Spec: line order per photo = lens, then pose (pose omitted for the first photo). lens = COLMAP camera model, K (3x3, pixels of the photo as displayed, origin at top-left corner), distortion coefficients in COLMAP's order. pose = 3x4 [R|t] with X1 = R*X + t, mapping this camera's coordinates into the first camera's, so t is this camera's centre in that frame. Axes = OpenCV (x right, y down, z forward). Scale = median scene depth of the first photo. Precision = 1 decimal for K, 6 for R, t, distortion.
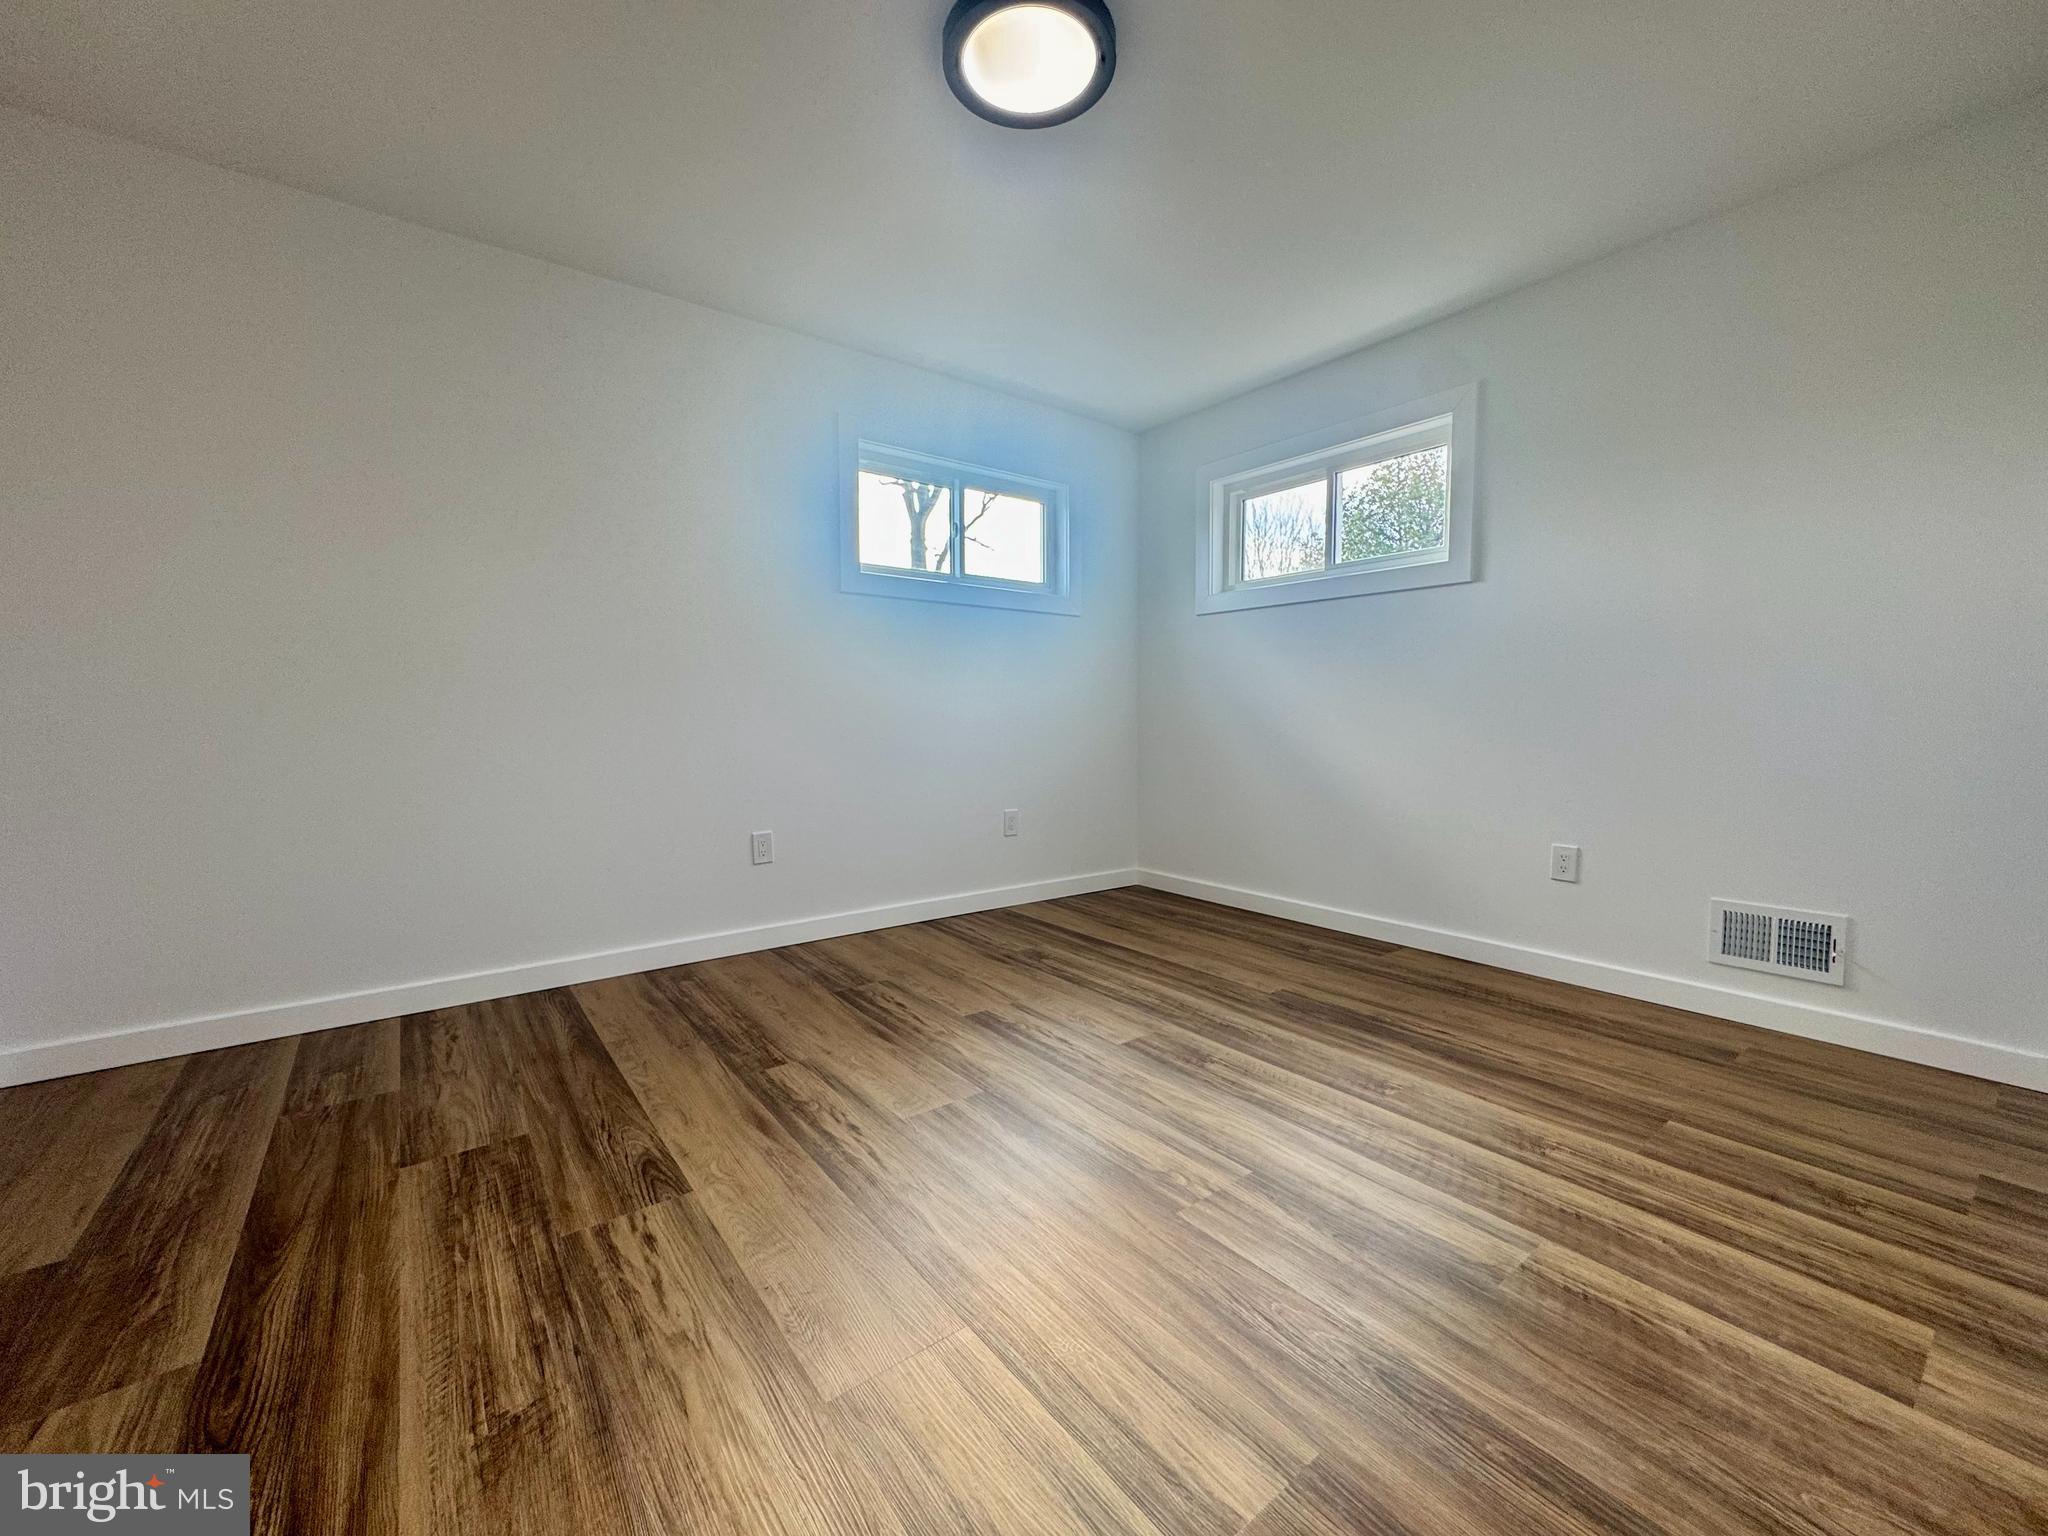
lens RADIAL K [[811.5, 0, 1024.0], [0, 811.5, 768.0], [0, 0, 1]] dist [-0.000426, -0.000429]
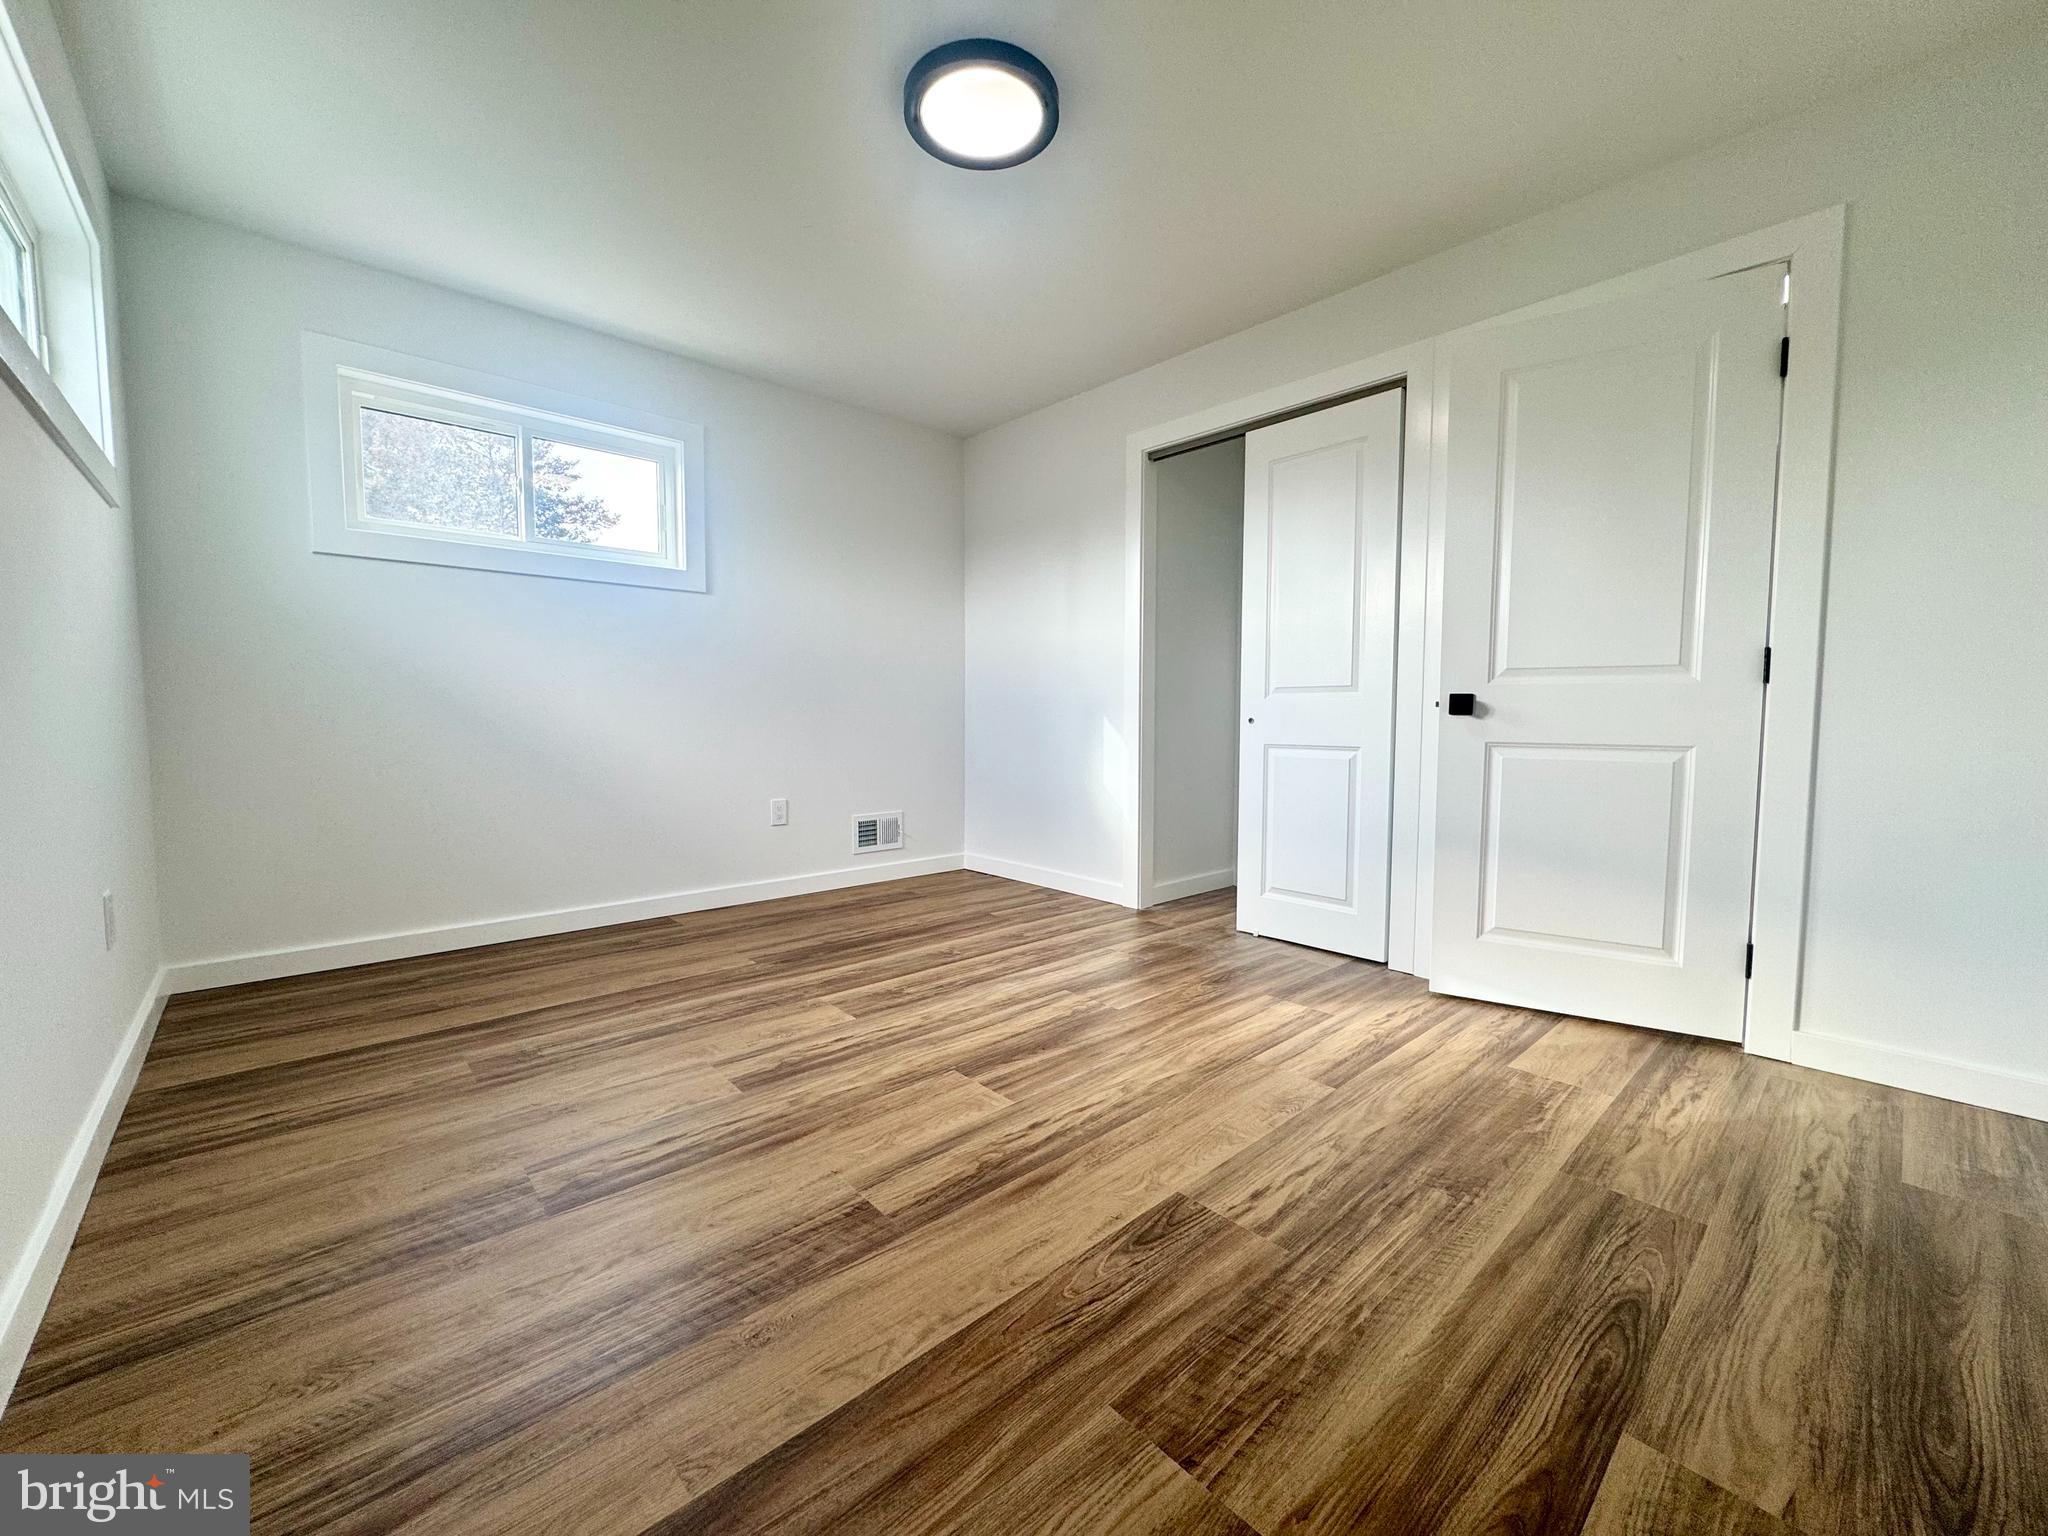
lens RADIAL K [[811.5, 0, 1024.0], [0, 811.5, 768.0], [0, 0, 1]] dist [-0.000426, -0.000429]
pose [[-0.083251, -0.066386, 0.994315, -1.222662], [0.060684, 0.995589, 0.071552, -0.051641], [-0.994679, 0.066296, -0.078855, 1.141119]]
